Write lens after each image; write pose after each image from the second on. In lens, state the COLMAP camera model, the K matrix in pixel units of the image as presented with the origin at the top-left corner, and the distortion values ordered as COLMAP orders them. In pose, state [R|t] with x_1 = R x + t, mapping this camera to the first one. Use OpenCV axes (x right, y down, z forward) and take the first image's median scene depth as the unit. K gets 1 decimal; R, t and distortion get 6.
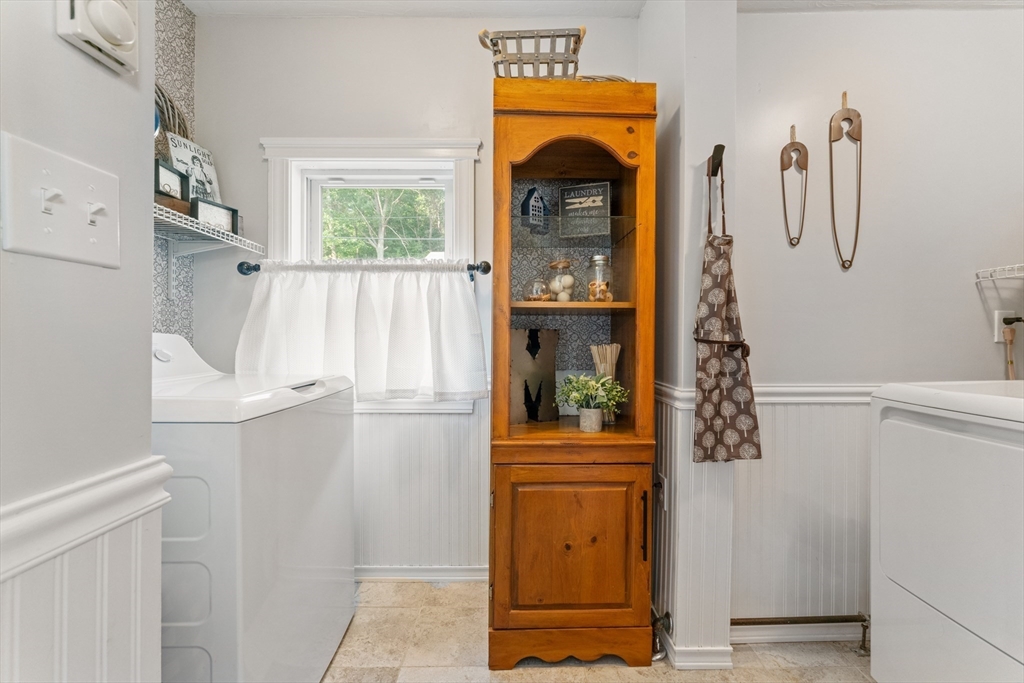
lens RADIAL K [[409.6, 0, 522.9], [0, 409.6, 340.9], [0, 0, 1]] dist [-0.007638, 0.000689]
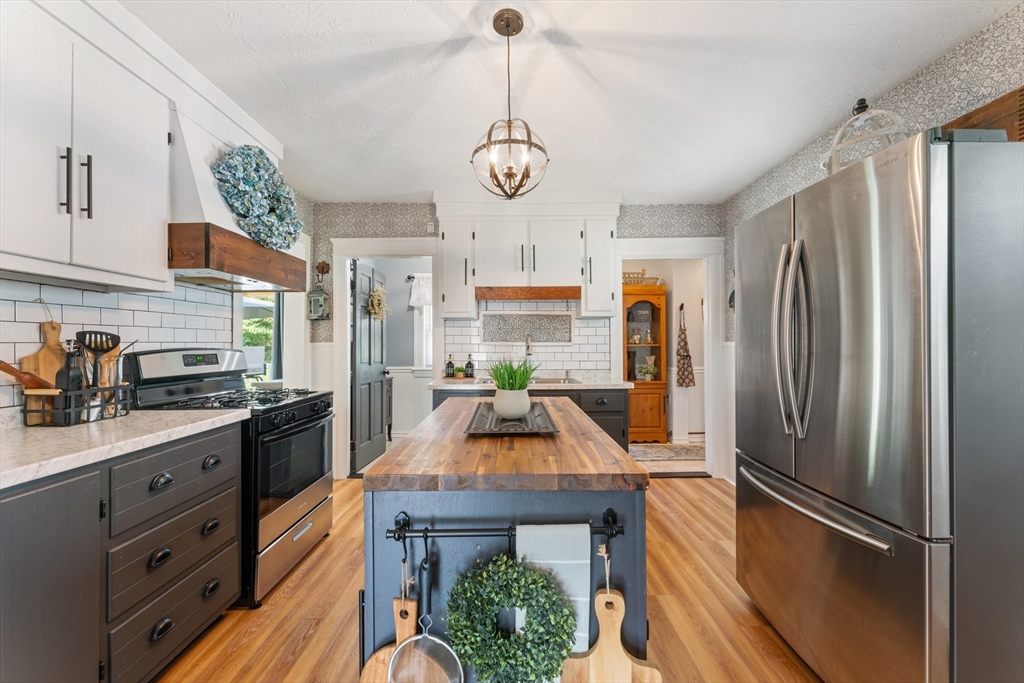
lens RADIAL K [[409.6, 0, 514.4], [0, 409.6, 340.5], [0, 0, 1]] dist [-0.007638, 0.000689]
pose [[0.999965, -0.007843, -0.002932, -1.040876], [0.007766, 0.999645, -0.025476, -0.048142], [0.003131, 0.025452, 0.999671, -2.712838]]
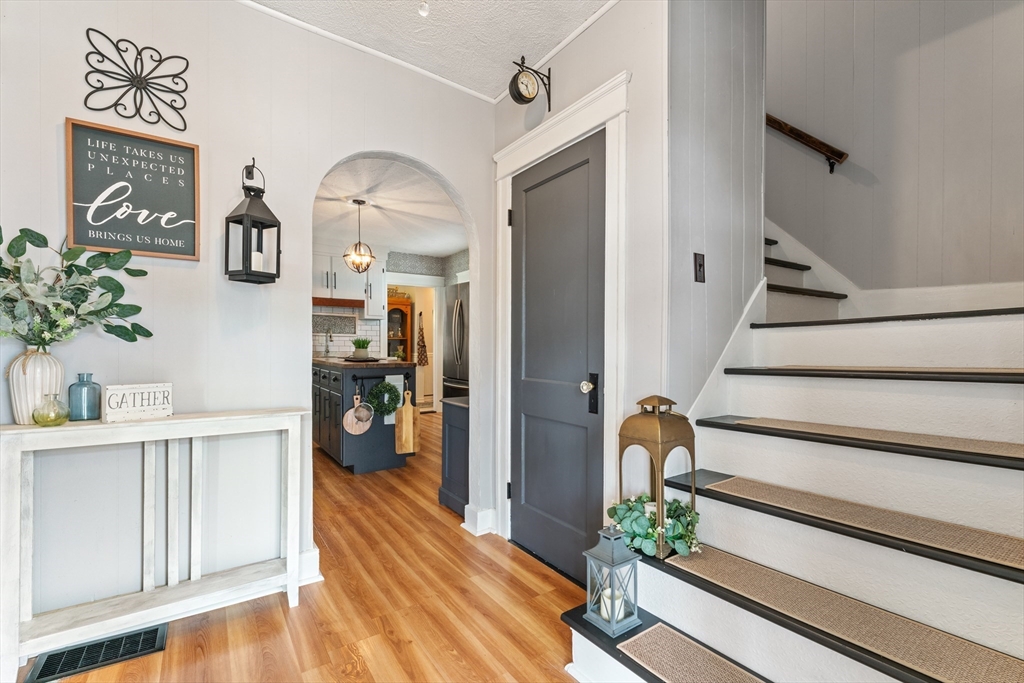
lens RADIAL K [[454.9, 0, 512.1], [0, 454.9, 347.8], [0, 0, 1]] dist [0.000307, 0.000004]
pose [[0.829255, -0.004681, 0.558850, -2.016446], [0.009425, 0.999940, -0.005609, 0.085777], [-0.558790, 0.009919, 0.829250, -4.961274]]
